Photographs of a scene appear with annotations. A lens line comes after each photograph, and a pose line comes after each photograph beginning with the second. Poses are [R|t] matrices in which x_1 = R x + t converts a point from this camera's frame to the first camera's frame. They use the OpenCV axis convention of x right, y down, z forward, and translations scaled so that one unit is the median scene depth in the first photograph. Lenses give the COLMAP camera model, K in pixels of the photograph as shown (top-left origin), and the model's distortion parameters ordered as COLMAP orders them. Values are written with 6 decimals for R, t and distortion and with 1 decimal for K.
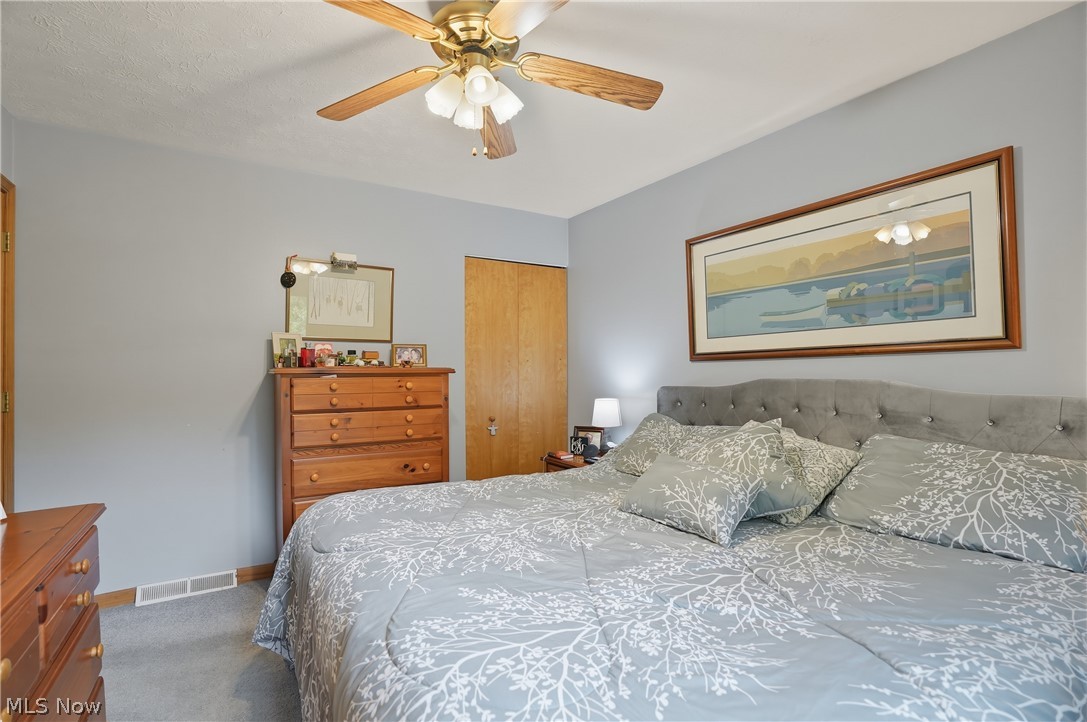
lens RADIAL K [[494.9, 0, 542.5], [0, 494.9, 363.6], [0, 0, 1]] dist [-0.043891, 0.002914]
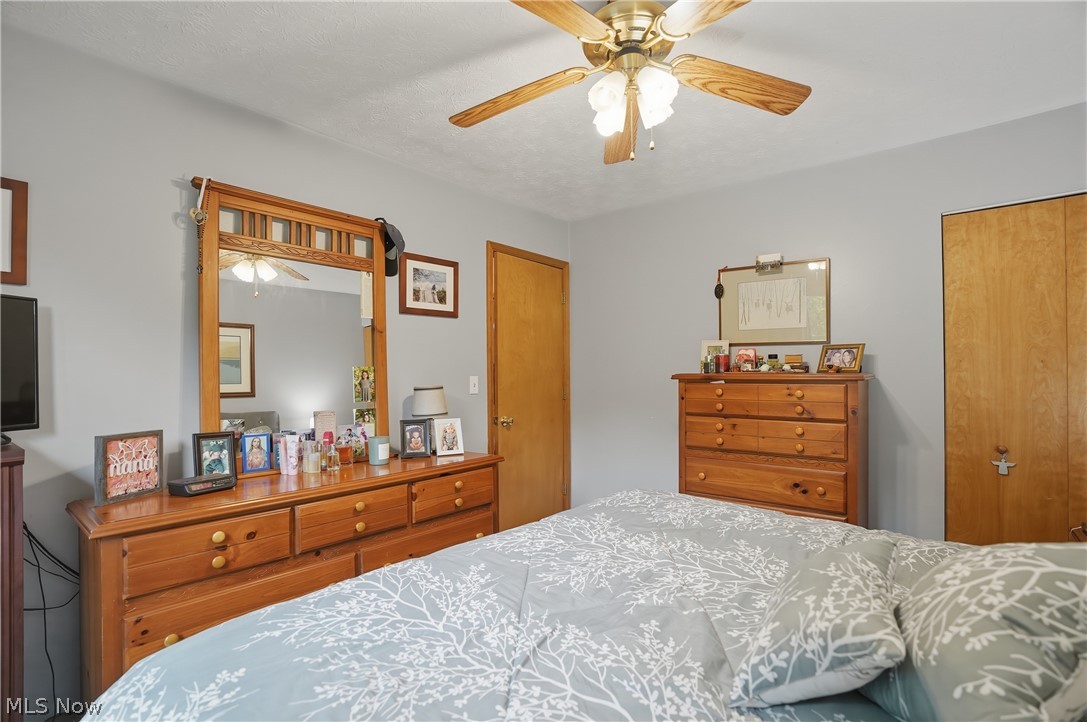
lens RADIAL K [[494.9, 0, 544.2], [0, 494.9, 367.1], [0, 0, 1]] dist [-0.043891, 0.002914]
pose [[0.315439, -0.004051, -0.948937, 0.439881], [0.018054, 0.999836, 0.001733, -0.014284], [0.948774, -0.017678, 0.315460, 0.320478]]
